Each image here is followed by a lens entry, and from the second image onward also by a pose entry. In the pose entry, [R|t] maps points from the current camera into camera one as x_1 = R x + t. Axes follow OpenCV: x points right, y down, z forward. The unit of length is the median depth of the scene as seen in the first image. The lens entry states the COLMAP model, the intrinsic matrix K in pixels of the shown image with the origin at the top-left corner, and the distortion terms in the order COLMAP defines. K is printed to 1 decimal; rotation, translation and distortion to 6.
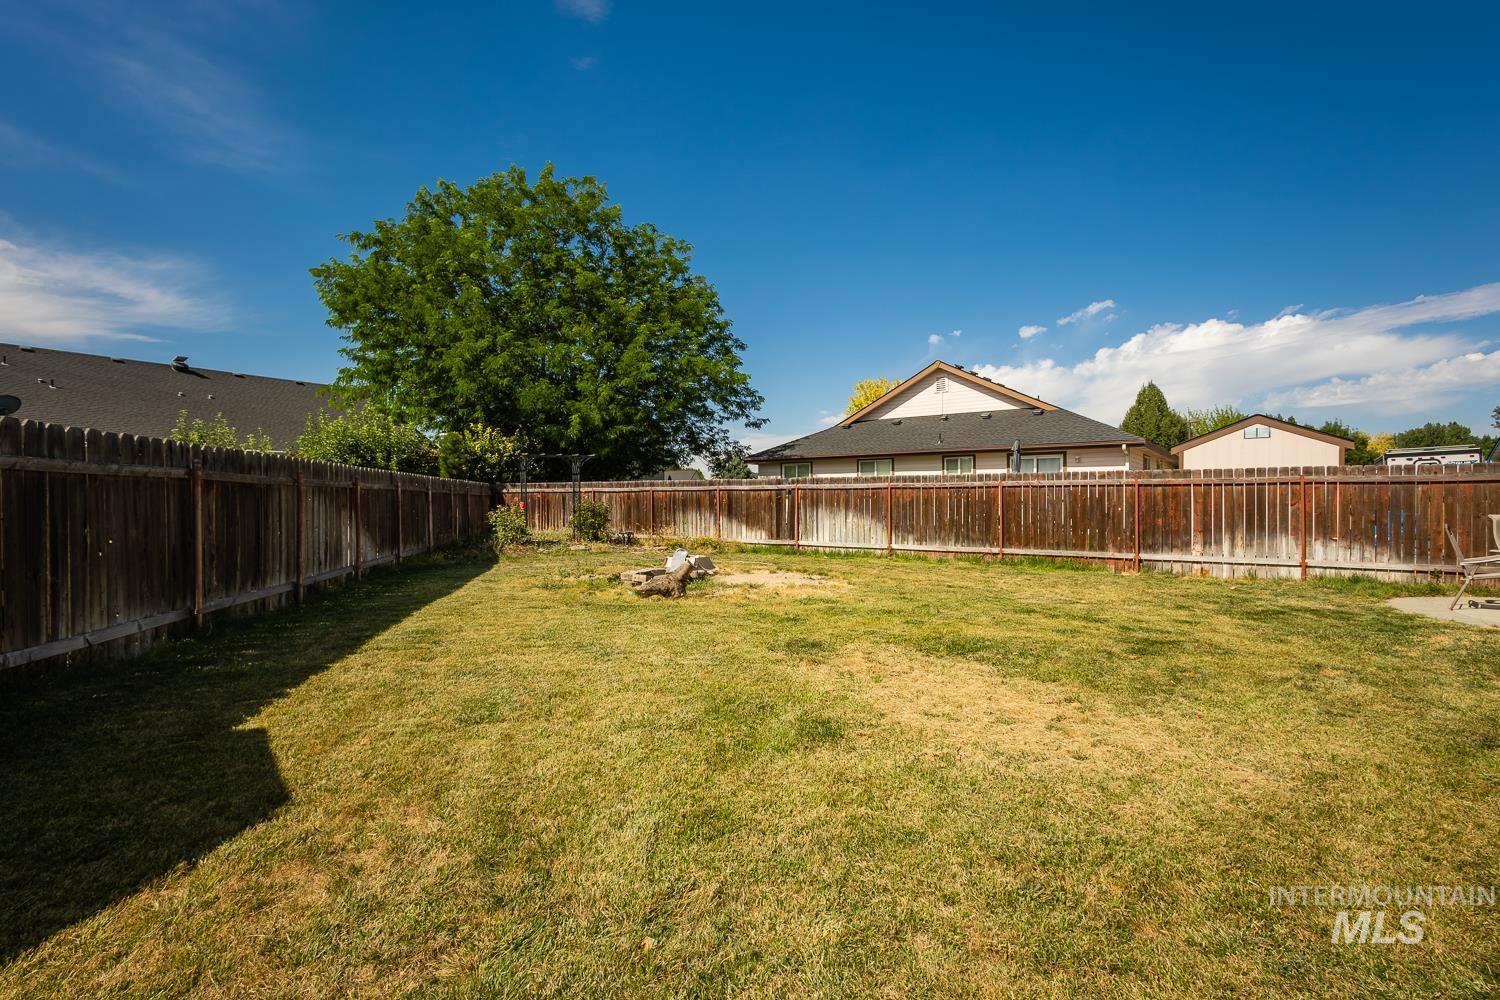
lens RADIAL K [[695.0, 0, 749.3], [0, 695.0, 504.6], [0, 0, 1]] dist [0.006733, -0.004245]
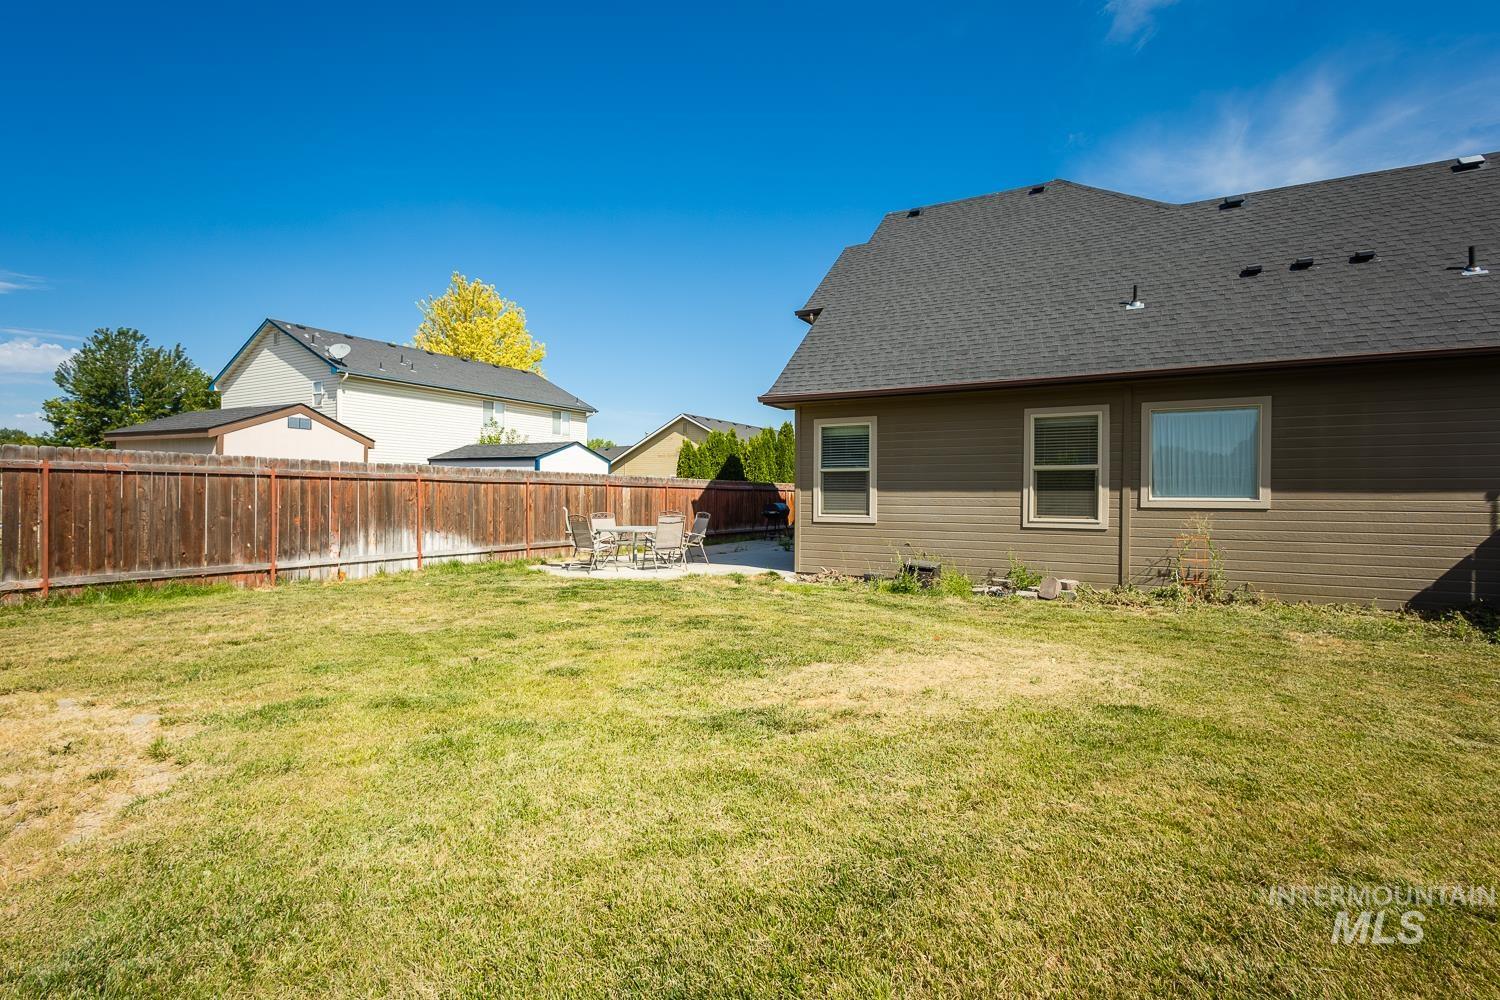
lens RADIAL K [[695.0, 0, 749.2], [0, 695.0, 489.2], [0, 0, 1]] dist [0.006733, -0.004245]
pose [[-0.067565, 0.006644, 0.997693, -0.281321], [-0.004626, 0.999965, -0.006973, -0.010052], [-0.997704, -0.005087, -0.067532, 0.530923]]
